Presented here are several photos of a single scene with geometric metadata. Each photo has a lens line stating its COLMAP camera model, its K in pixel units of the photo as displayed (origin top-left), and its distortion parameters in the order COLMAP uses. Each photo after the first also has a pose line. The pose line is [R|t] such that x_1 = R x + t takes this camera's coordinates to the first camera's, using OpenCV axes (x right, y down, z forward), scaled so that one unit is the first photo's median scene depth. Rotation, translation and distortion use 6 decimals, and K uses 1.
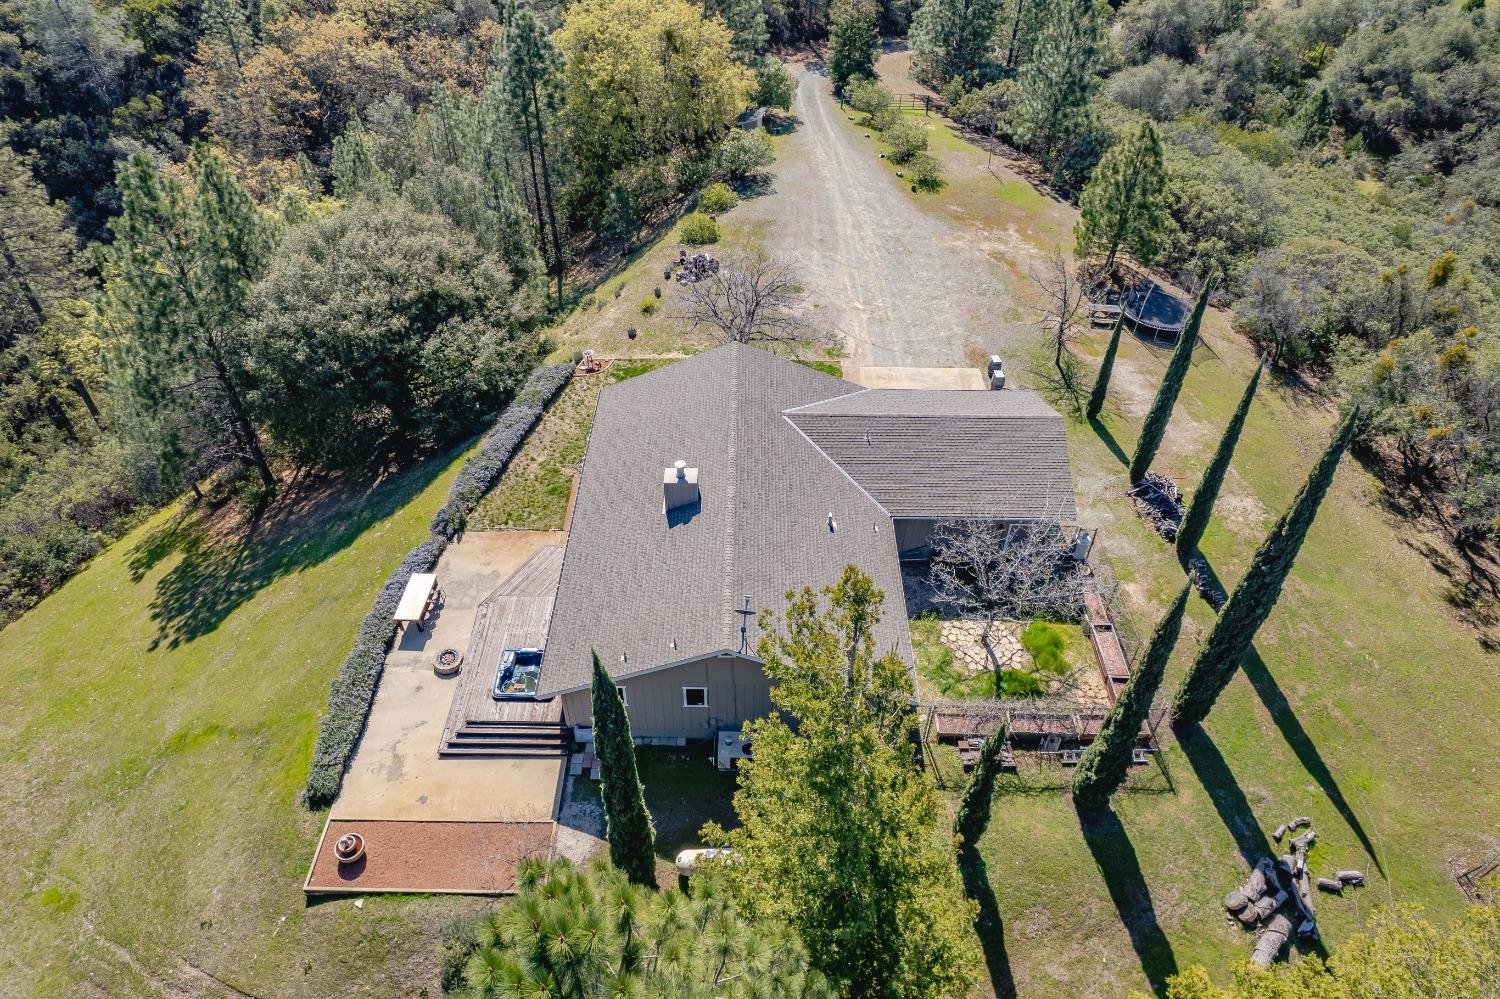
lens RADIAL K [[949.9, 0, 750.0], [0, 949.9, 499.5], [0, 0, 1]] dist [-0.093897, 0.079432]
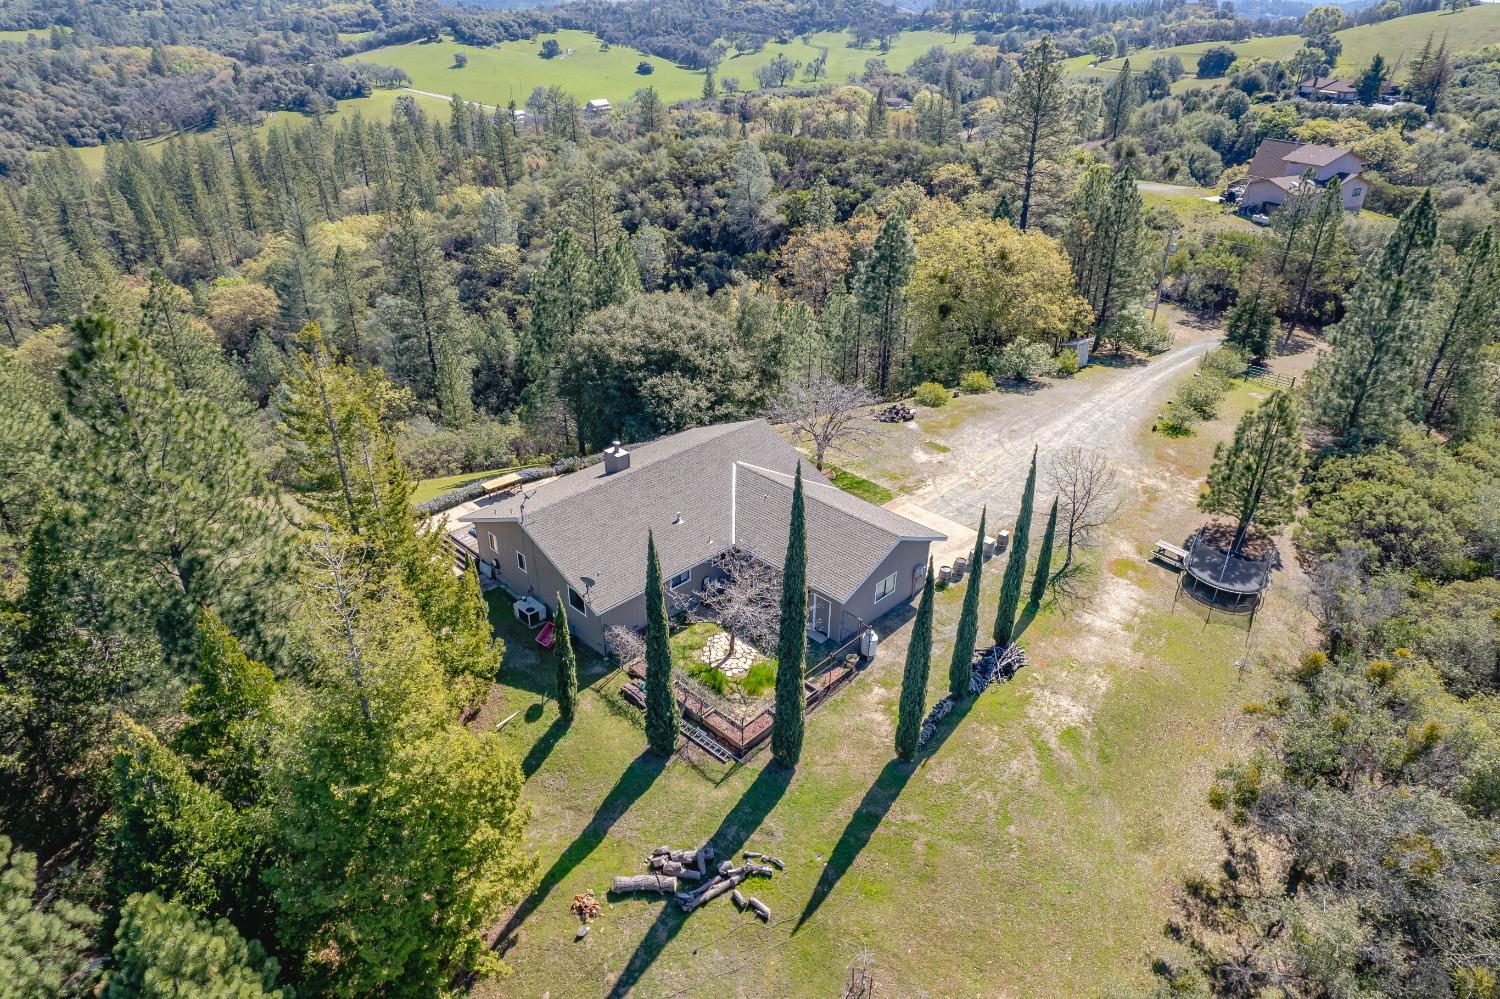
lens RADIAL K [[949.9, 0, 750.0], [0, 949.9, 499.5], [0, 0, 1]] dist [-0.093897, 0.079432]
pose [[0.720978, 0.329726, -0.609485, 0.828189], [-0.465499, 0.881991, -0.073503, 0.043315], [0.513324, 0.336709, 0.789383, -0.046428]]
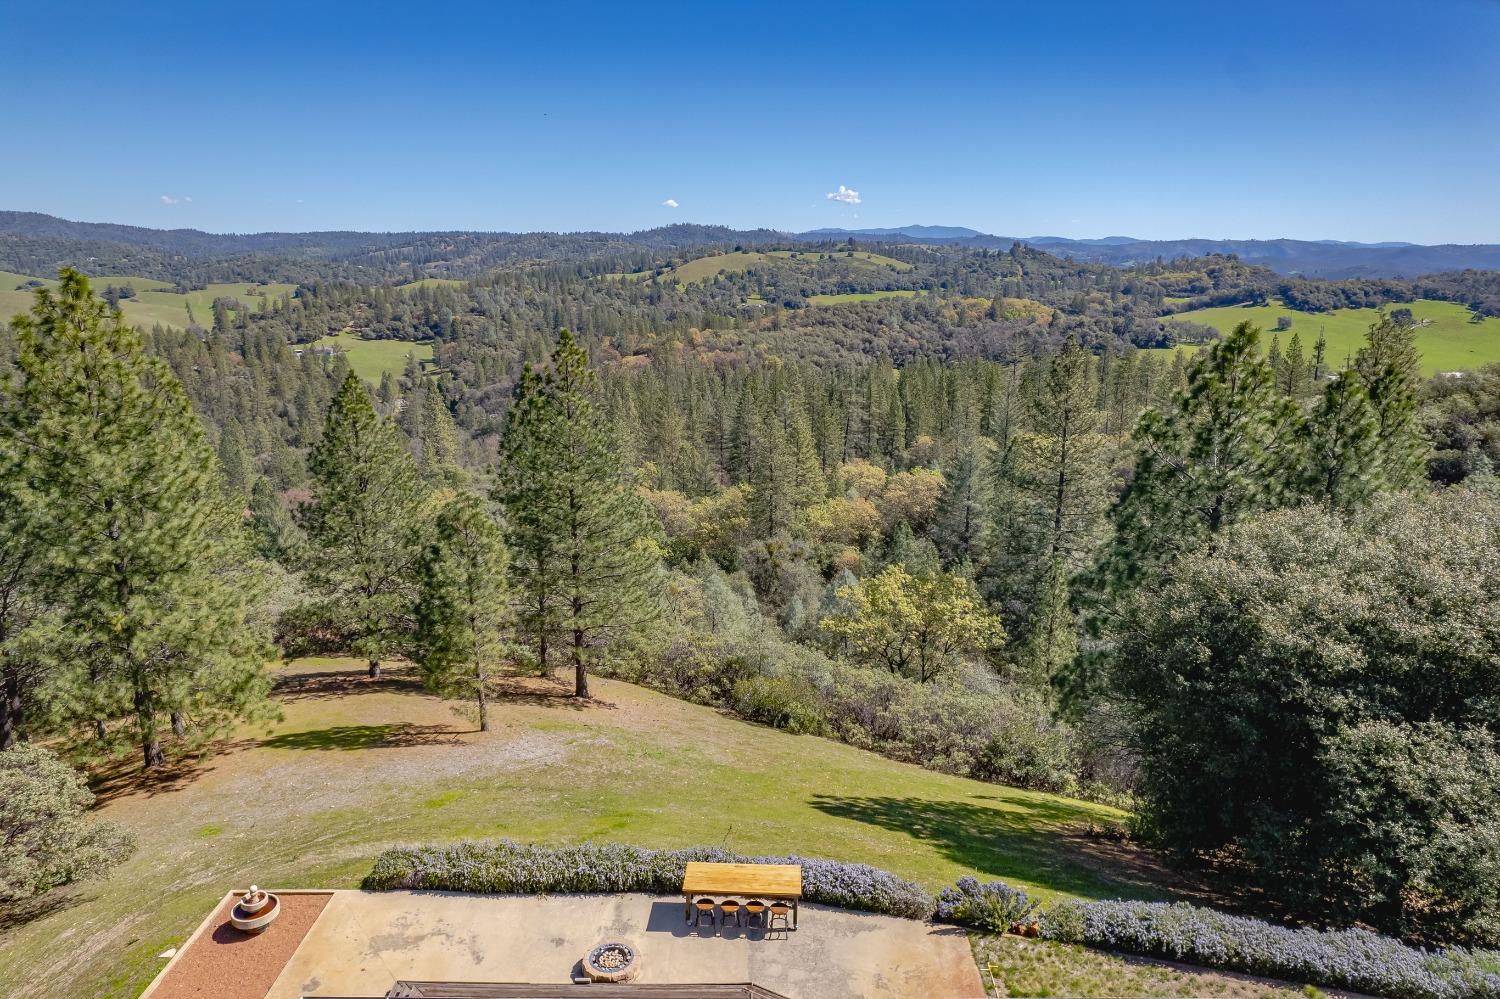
lens RADIAL K [[949.9, 0, 750.0], [0, 949.9, 499.5], [0, 0, 1]] dist [-0.093897, 0.079432]
pose [[0.004731, 0.223895, -0.974602, 0.102425], [-0.667895, 0.726061, 0.163556, -0.125825], [0.744240, 0.650158, 0.152974, 0.677185]]
